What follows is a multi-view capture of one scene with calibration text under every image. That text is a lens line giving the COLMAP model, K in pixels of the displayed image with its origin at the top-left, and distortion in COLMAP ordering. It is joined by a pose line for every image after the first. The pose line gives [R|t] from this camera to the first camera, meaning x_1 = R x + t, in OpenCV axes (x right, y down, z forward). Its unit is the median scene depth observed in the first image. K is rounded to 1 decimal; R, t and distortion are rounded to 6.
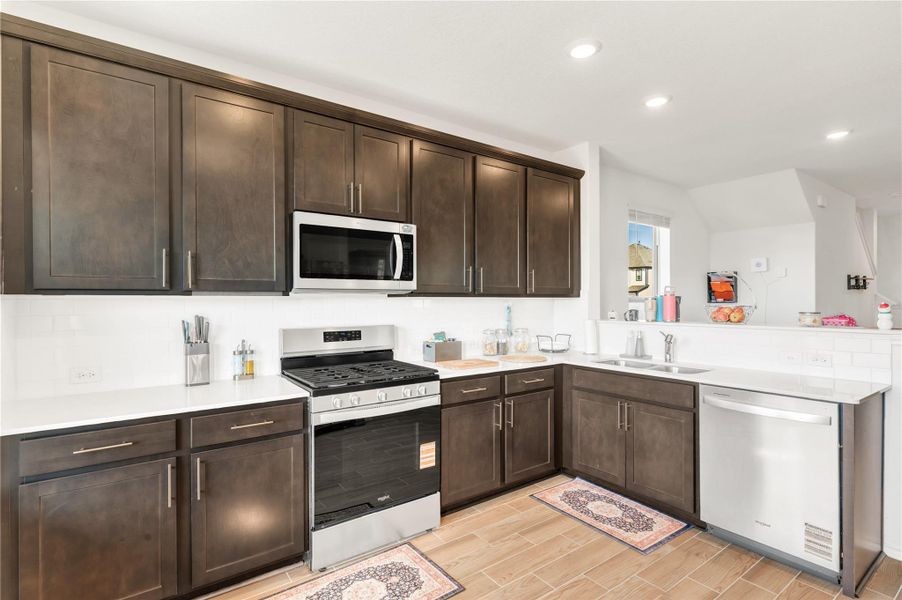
lens RADIAL K [[433.5, 0, 450.0], [0, 433.5, 303.3], [0, 0, 1]] dist [-0.002900, 0.000945]
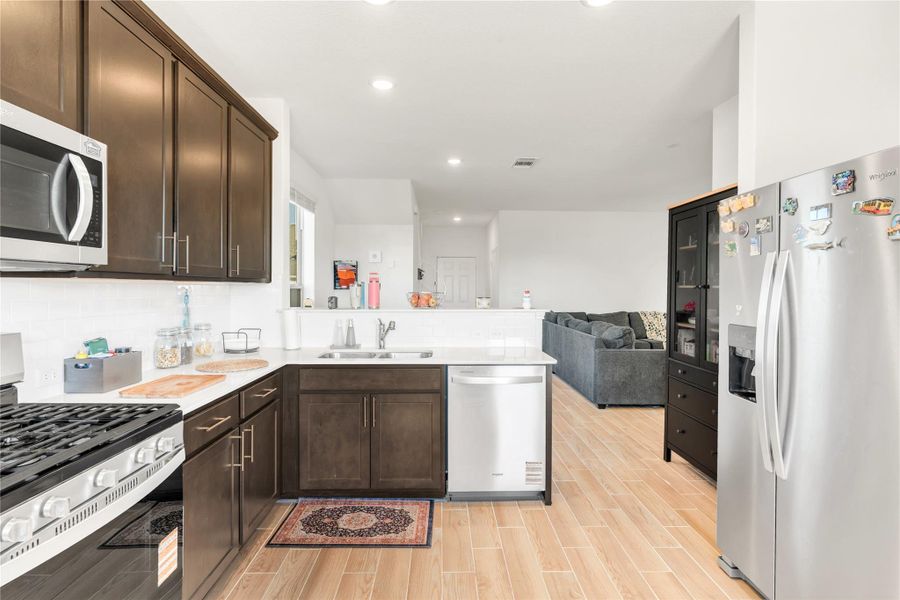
lens RADIAL K [[443.0, 0, 448.5], [0, 443.0, 291.9], [0, 0, 1]] dist [-0.005944, 0.002235]
pose [[0.569433, -0.002301, 0.822035, -0.272300], [-0.002778, 0.999985, 0.004723, -0.001284], [-0.822033, -0.004973, 0.569418, 0.314123]]
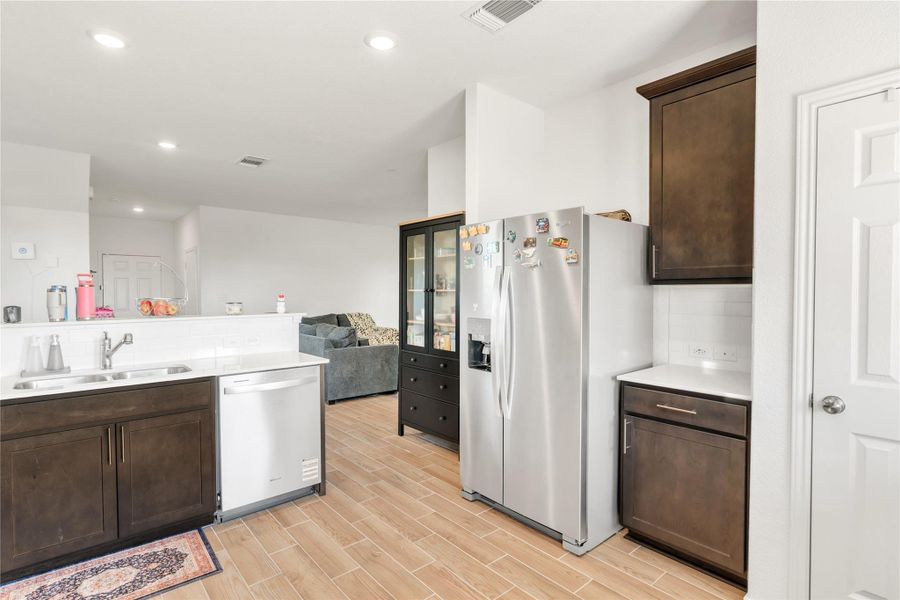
lens RADIAL K [[446.0, 0, 445.2], [0, 446.0, 301.9], [0, 0, 1]] dist [-0.005744, 0.002427]
pose [[-0.078384, -0.018945, 0.996743, -0.401595], [0.005826, 0.999794, 0.019461, -0.001771], [-0.996906, 0.007332, -0.078258, 0.471698]]
